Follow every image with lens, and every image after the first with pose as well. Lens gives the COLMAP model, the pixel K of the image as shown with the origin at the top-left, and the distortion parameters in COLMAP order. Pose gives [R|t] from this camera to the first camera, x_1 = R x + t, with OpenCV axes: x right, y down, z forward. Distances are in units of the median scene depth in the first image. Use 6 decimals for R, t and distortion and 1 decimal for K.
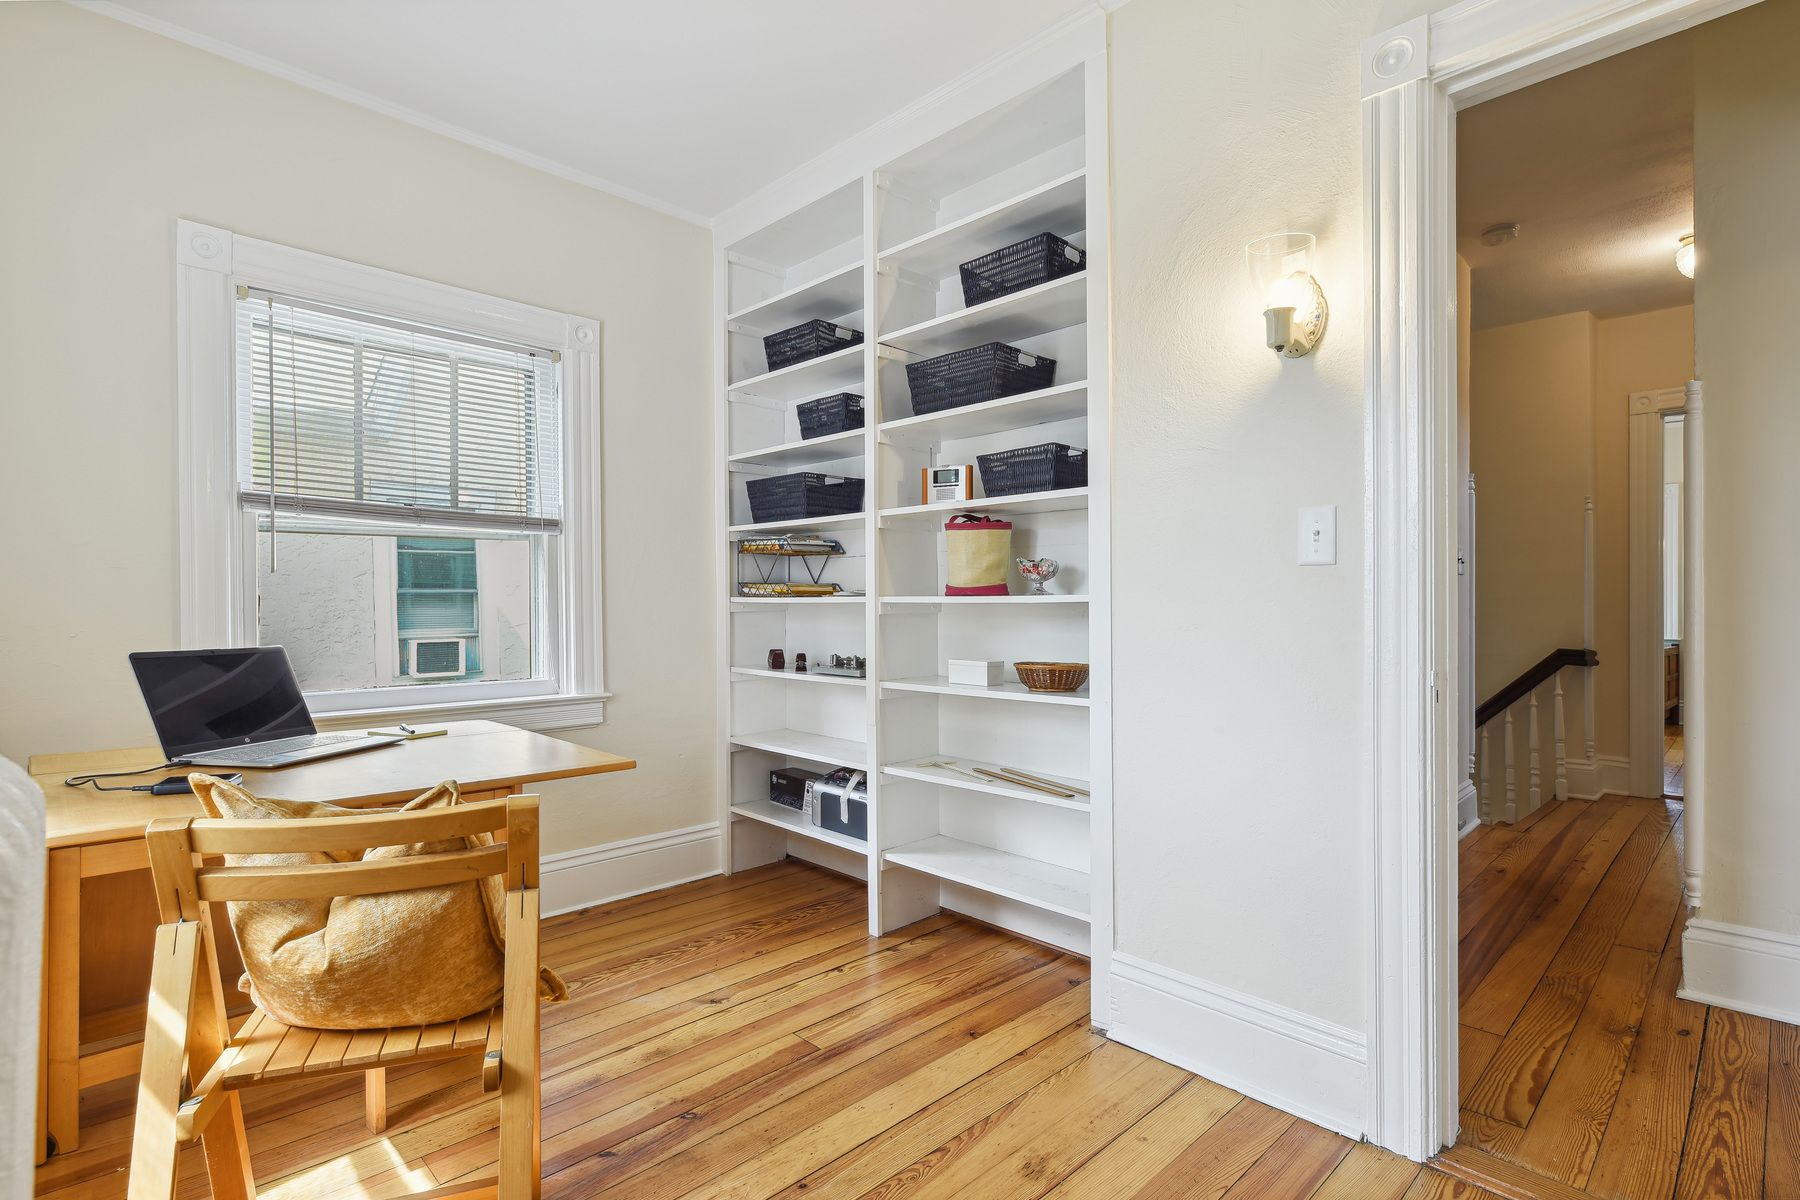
lens RADIAL K [[850.5, 0, 941.1], [0, 850.5, 606.5], [0, 0, 1]] dist [0.004632, -0.000252]
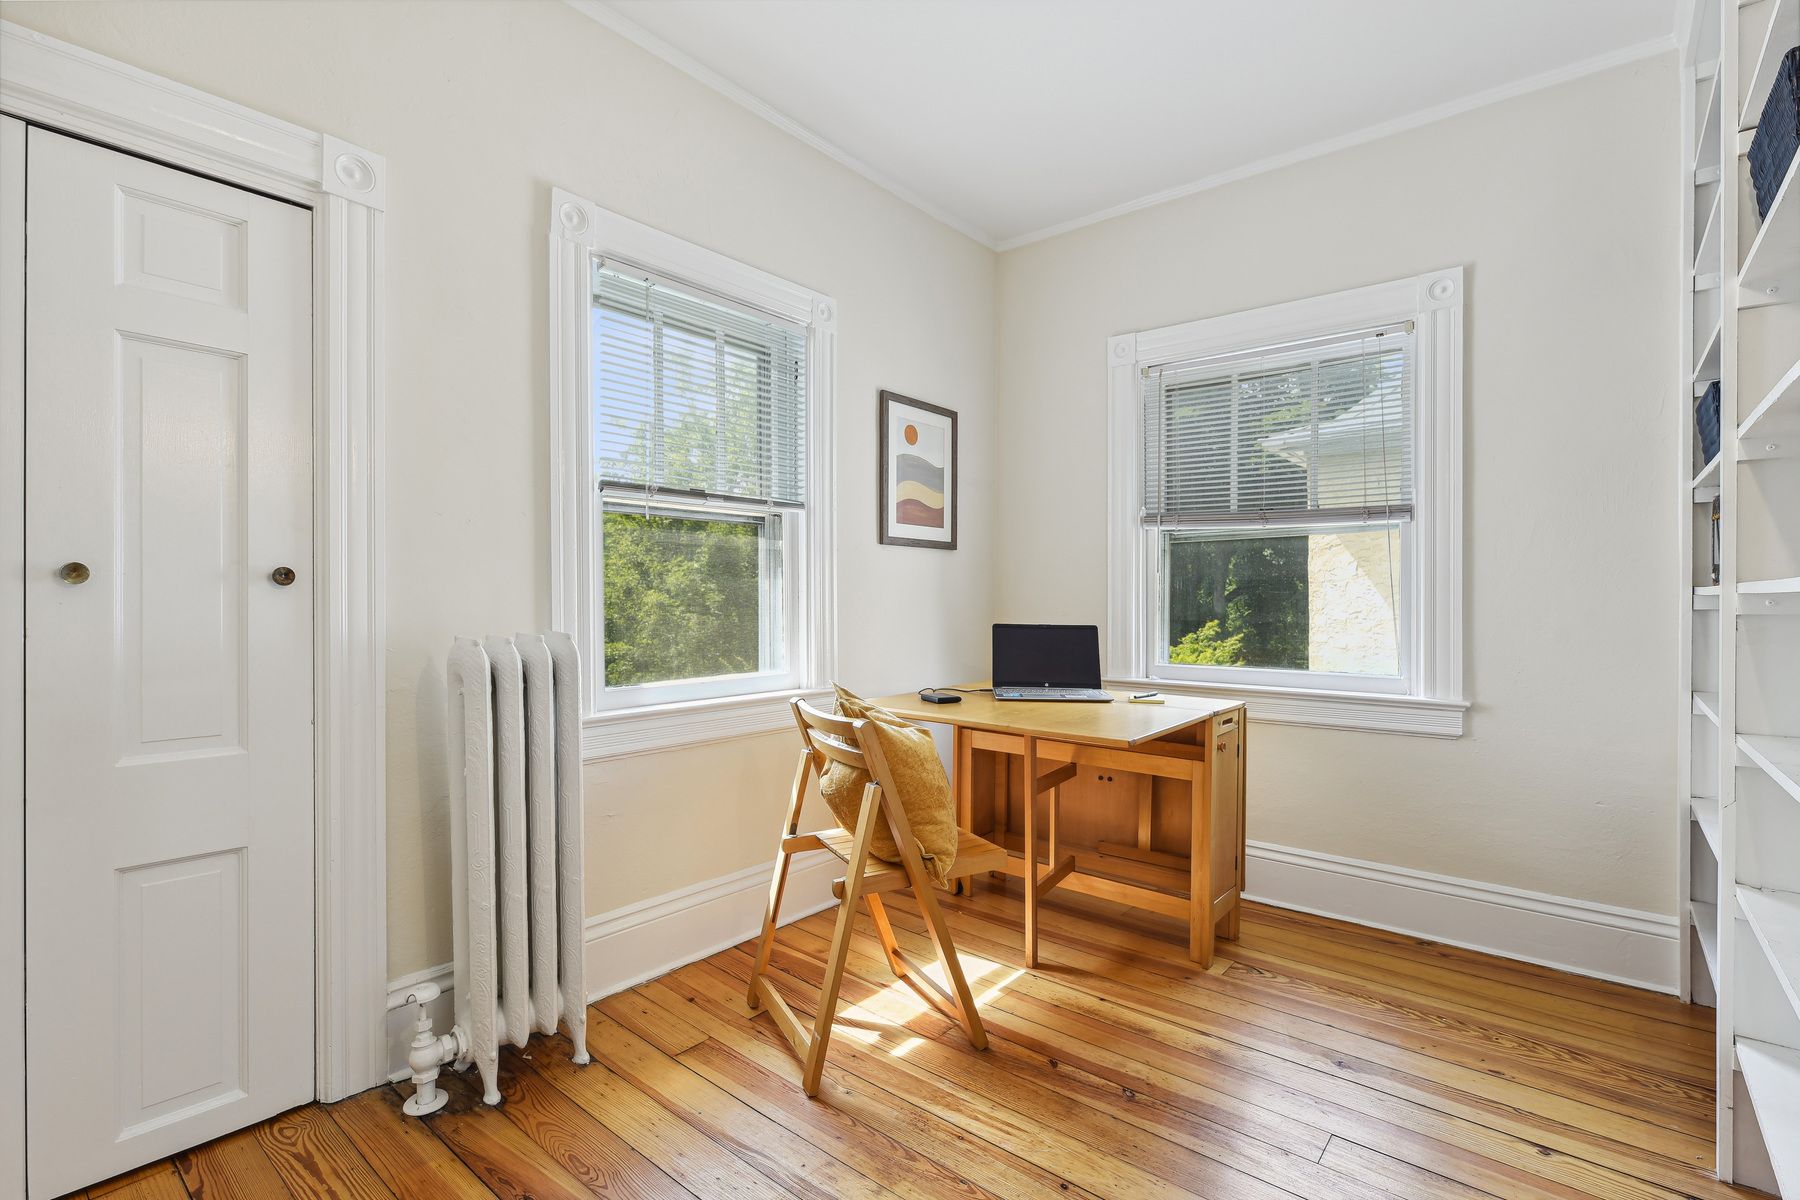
lens RADIAL K [[850.5, 0, 901.7], [0, 850.5, 600.1], [0, 0, 1]] dist [0.004632, -0.000252]
pose [[0.091589, 0.004530, -0.995787, 0.455142], [-0.005257, 0.999978, 0.004066, 0.000228], [0.995783, 0.004862, 0.091611, 0.409817]]
